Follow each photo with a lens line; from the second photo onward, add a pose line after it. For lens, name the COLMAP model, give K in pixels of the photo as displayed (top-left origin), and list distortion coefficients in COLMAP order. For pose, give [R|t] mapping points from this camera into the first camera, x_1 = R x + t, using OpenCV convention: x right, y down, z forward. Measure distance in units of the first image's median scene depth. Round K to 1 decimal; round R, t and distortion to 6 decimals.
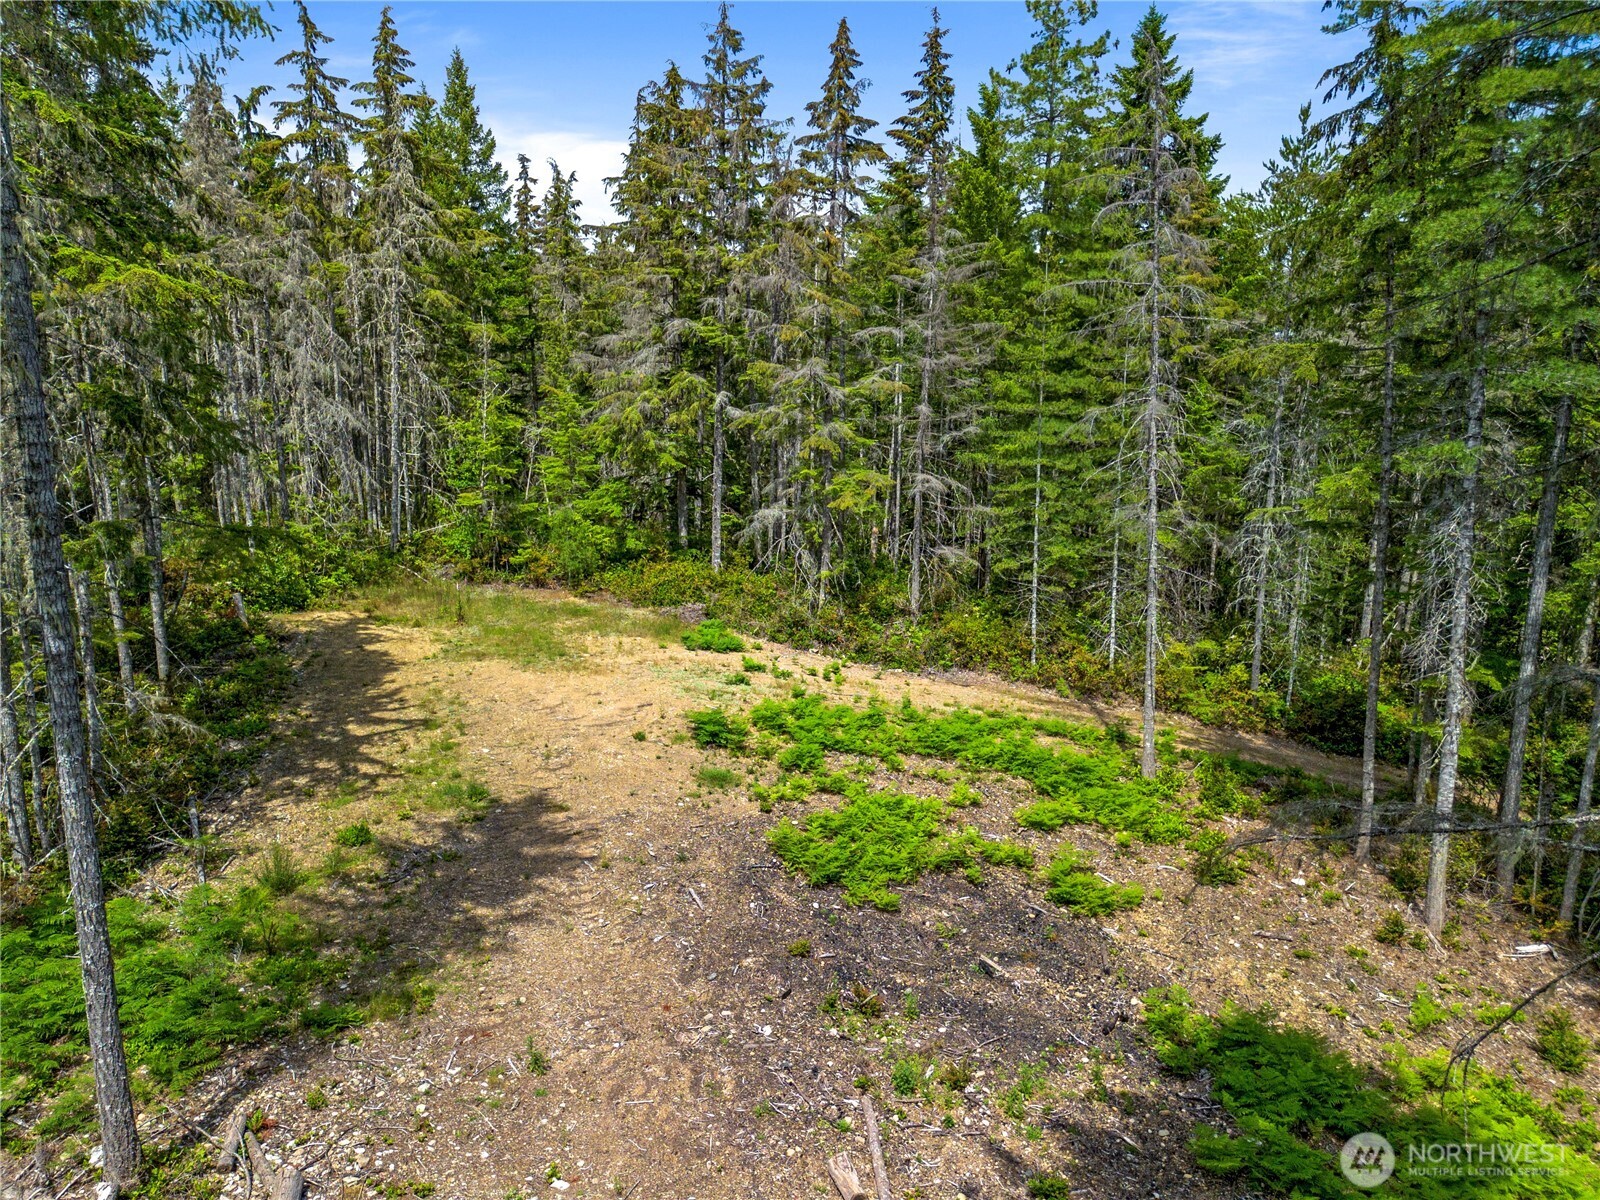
lens RADIAL K [[1124.5, 0, 800.0], [0, 1124.5, 600.0], [0, 0, 1]] dist [0.023661, 0.001676]
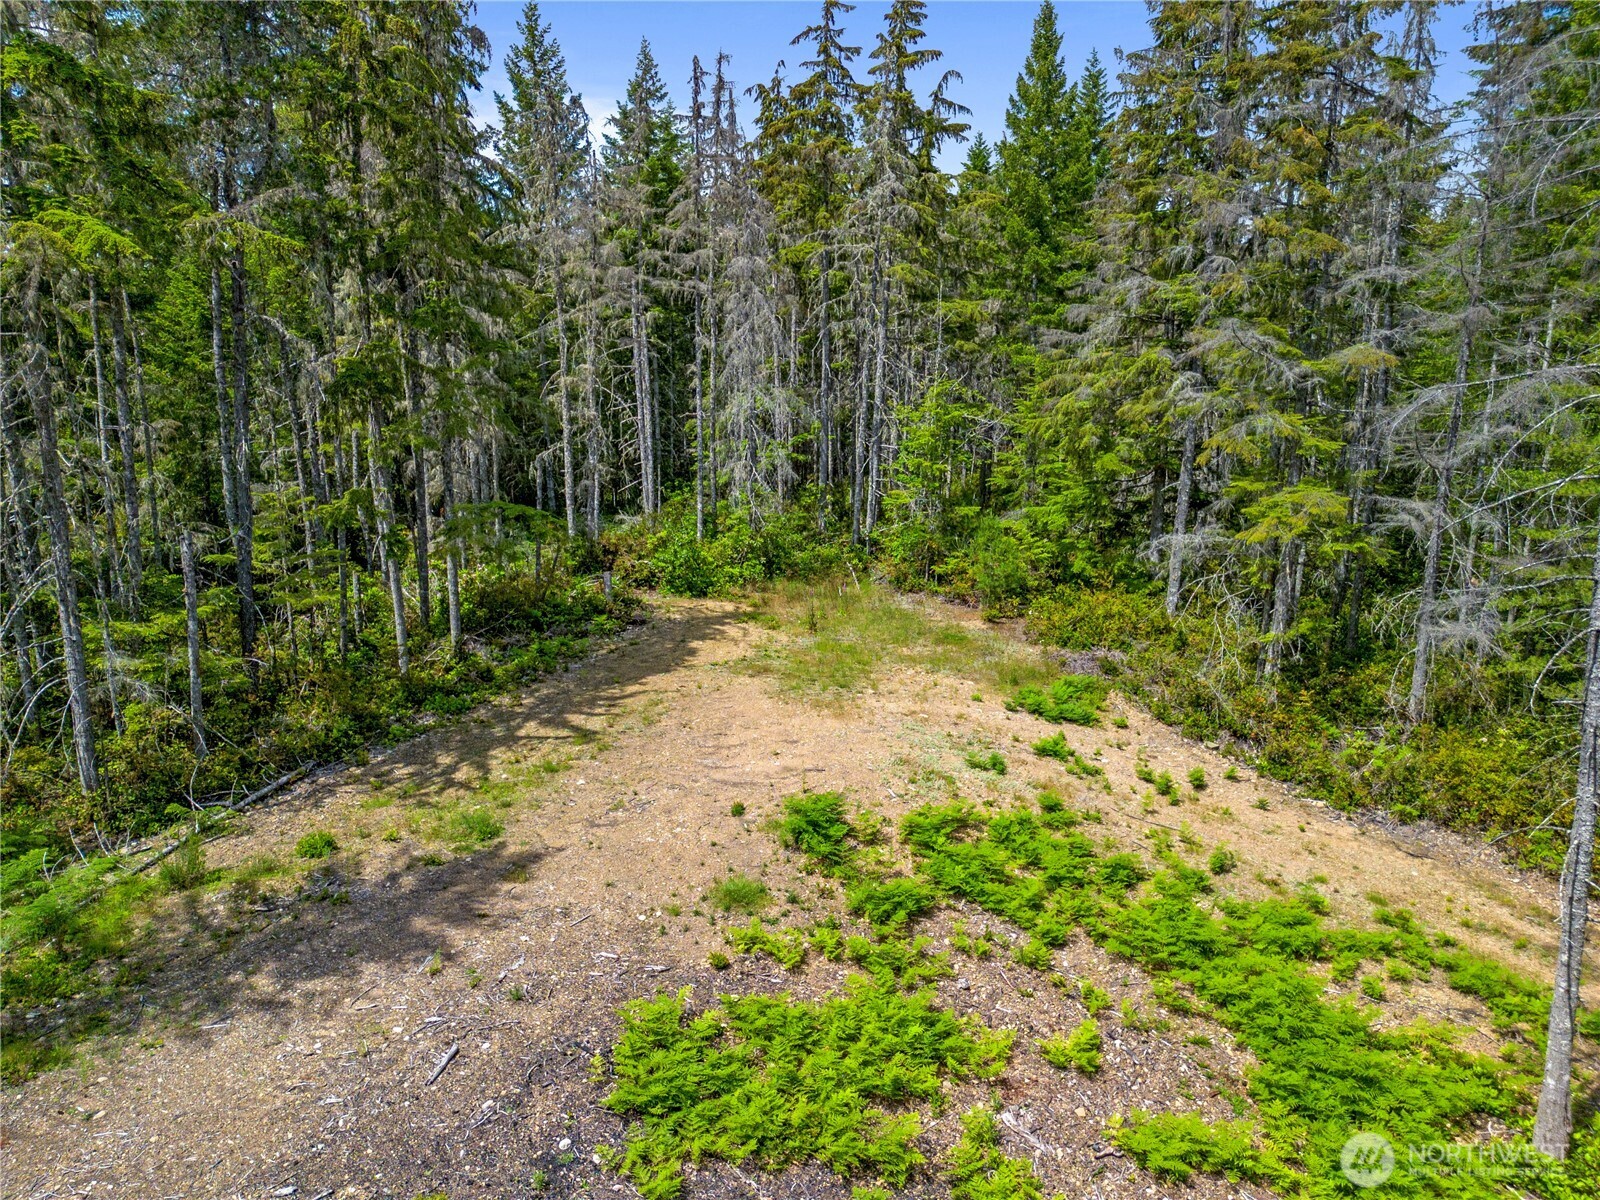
lens RADIAL K [[1124.5, 0, 800.0], [0, 1124.5, 600.0], [0, 0, 1]] dist [0.023661, 0.001676]
pose [[0.757421, 0.128615, -0.640134, 0.230549], [-0.128812, 0.990573, 0.046611, -0.039163], [0.640095, 0.047153, 0.766848, 0.269064]]
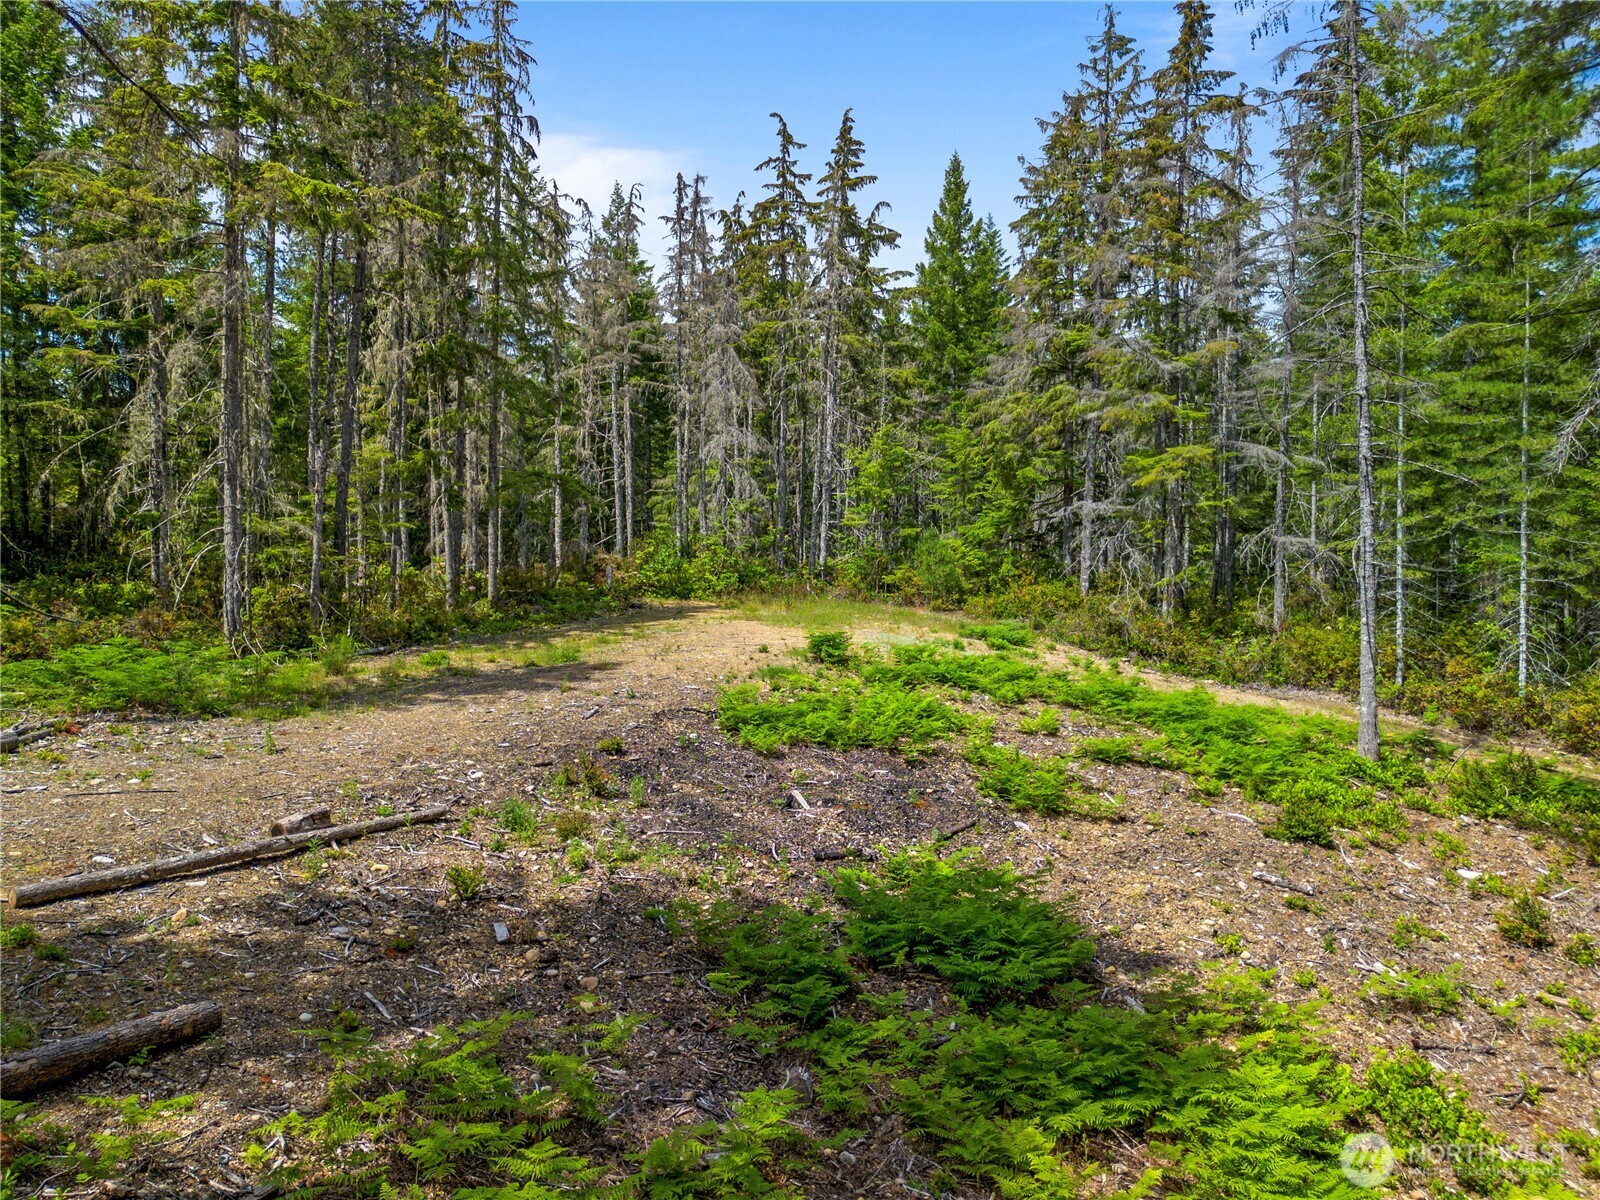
lens RADIAL K [[1126.7, 0, 800.0], [0, 1126.7, 600.0], [0, 0, 1]] dist [0.005454, -0.000871]
pose [[0.809677, 0.018880, -0.586573, 0.286907], [-0.119030, 0.983992, -0.132632, 0.131720], [0.574679, 0.177208, 0.798963, 0.143705]]
